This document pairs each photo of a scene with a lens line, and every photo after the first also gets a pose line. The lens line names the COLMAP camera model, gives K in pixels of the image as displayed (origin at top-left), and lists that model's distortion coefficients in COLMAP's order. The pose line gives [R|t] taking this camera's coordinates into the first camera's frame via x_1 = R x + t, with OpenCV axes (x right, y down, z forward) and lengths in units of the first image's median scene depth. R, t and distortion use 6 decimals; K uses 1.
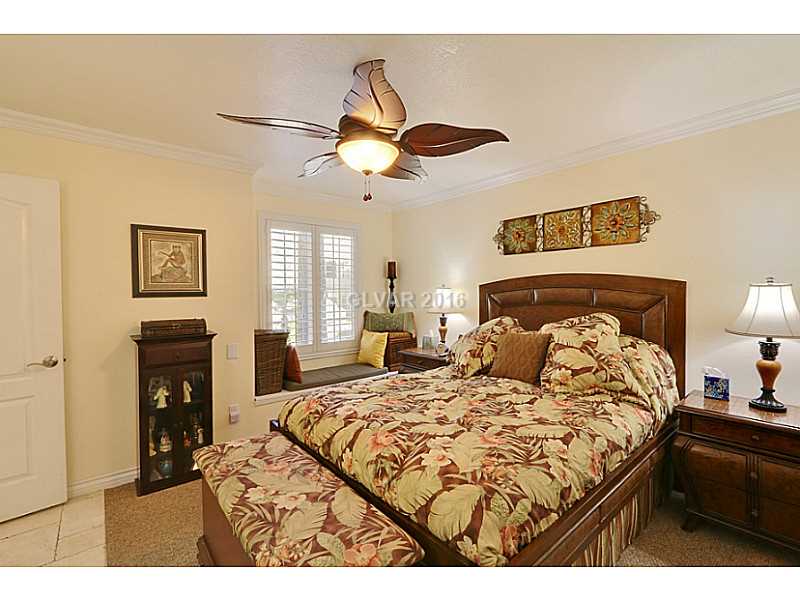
lens RADIAL K [[355.2, 0, 382.0], [0, 355.2, 300.7], [0, 0, 1]] dist [-0.004321, -0.000311]
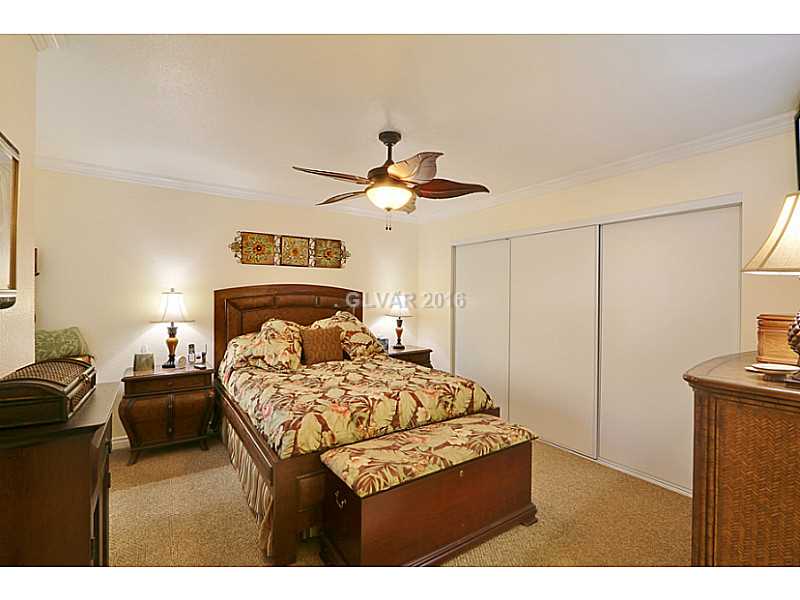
lens RADIAL K [[361.6, 0, 399.9], [0, 361.6, 294.7], [0, 0, 1]] dist [-0.015398, 0.000423]
pose [[0.094555, 0.007853, 0.995489, -0.830030], [0.021149, 0.999727, -0.009895, -0.014259], [-0.995295, 0.021989, 0.094363, 0.493976]]
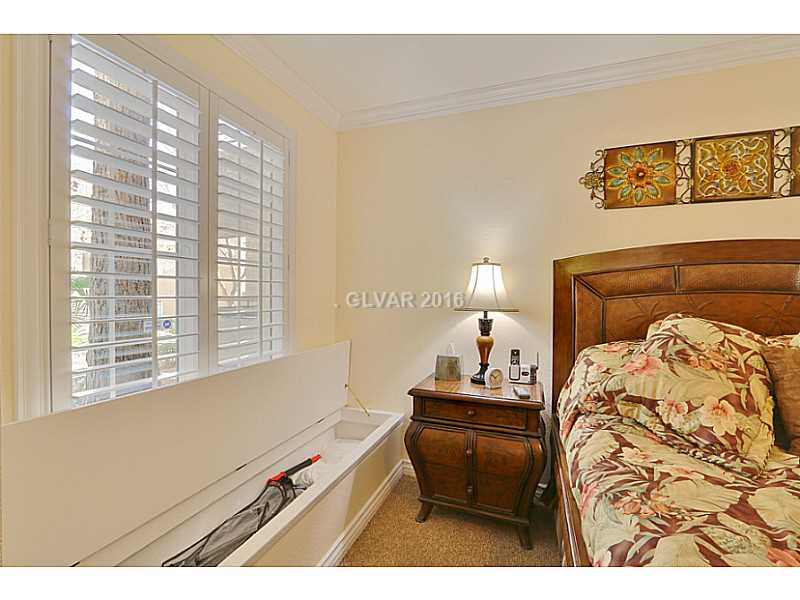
lens RADIAL K [[361.6, 0, 393.7], [0, 361.6, 296.6], [0, 0, 1]] dist [-0.015398, 0.000423]
pose [[0.870097, 0.012328, 0.492726, -0.283111], [-0.003942, 0.999829, -0.018055, 0.030616], [-0.492864, 0.013768, 0.869997, 0.781859]]
